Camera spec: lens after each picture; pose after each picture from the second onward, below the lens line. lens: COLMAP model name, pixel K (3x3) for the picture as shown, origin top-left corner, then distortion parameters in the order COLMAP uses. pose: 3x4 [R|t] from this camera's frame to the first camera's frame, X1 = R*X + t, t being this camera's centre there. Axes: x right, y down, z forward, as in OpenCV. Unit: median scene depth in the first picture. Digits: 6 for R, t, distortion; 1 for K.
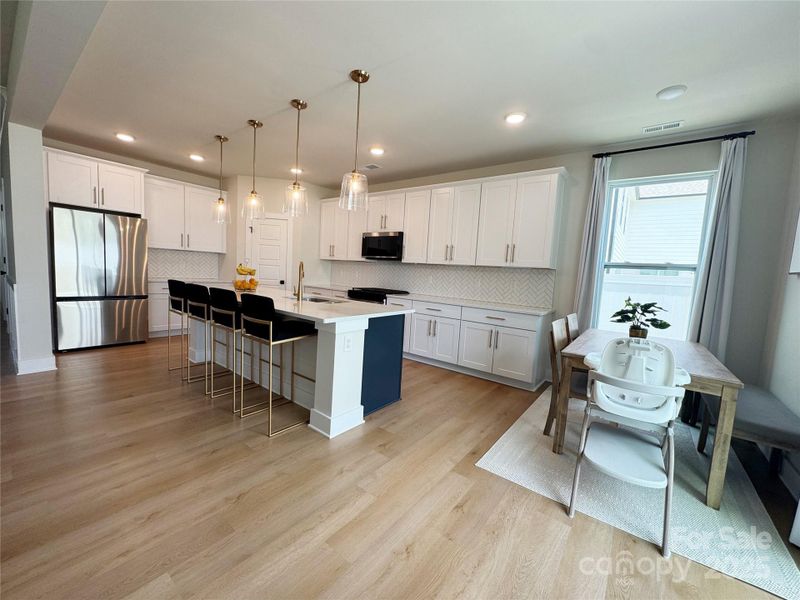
lens RADIAL K [[317.1, 0, 402.3], [0, 317.1, 298.0], [0, 0, 1]] dist [-0.009777, 0.000239]
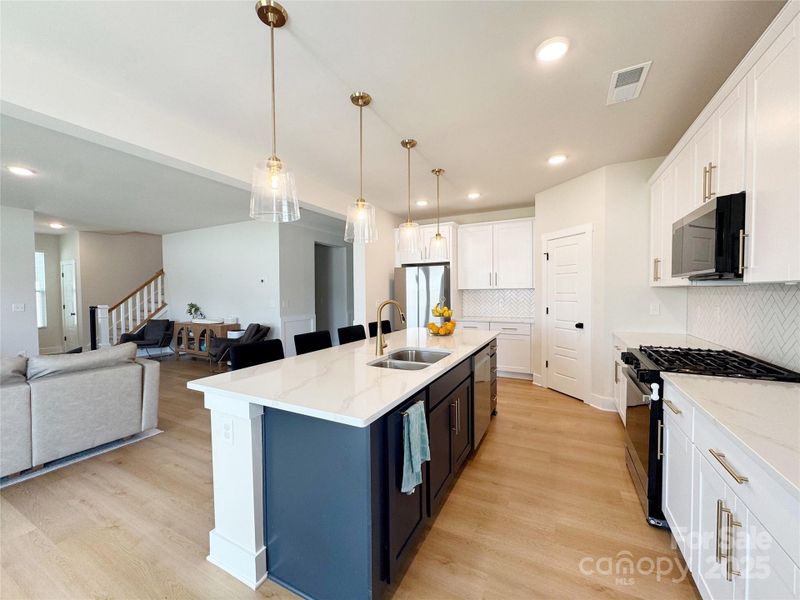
lens RADIAL K [[317.1, 0, 399.4], [0, 317.1, 301.0], [0, 0, 1]] dist [-0.009777, 0.000239]
pose [[0.175941, -0.031939, -0.983882, 0.326396], [-0.062225, 0.997114, -0.043496, -0.072299], [0.982432, 0.068874, 0.173446, 0.748024]]
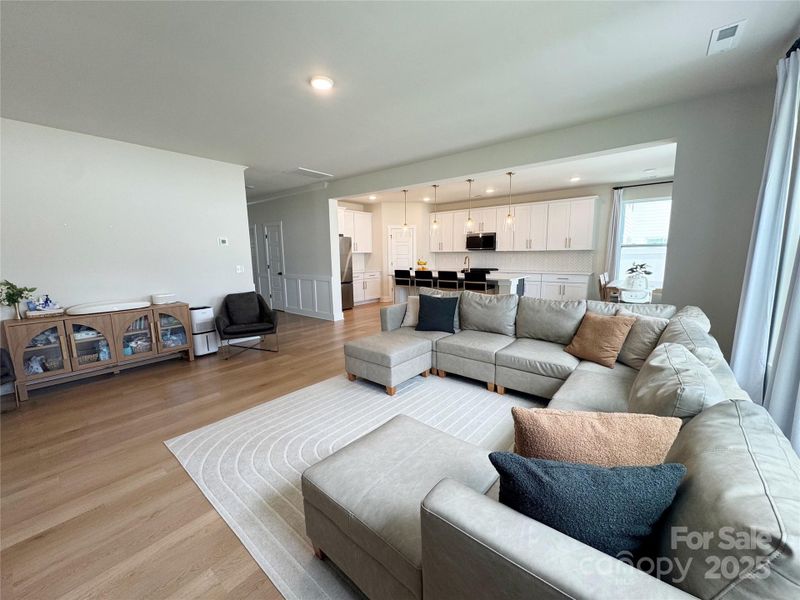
lens RADIAL K [[317.1, 0, 405.0], [0, 317.1, 299.2], [0, 0, 1]] dist [-0.009777, 0.000239]
pose [[0.997510, -0.066705, -0.022894, -0.574227], [0.067833, 0.996308, 0.052627, 0.022878], [0.019299, -0.054049, 0.998352, -0.848579]]
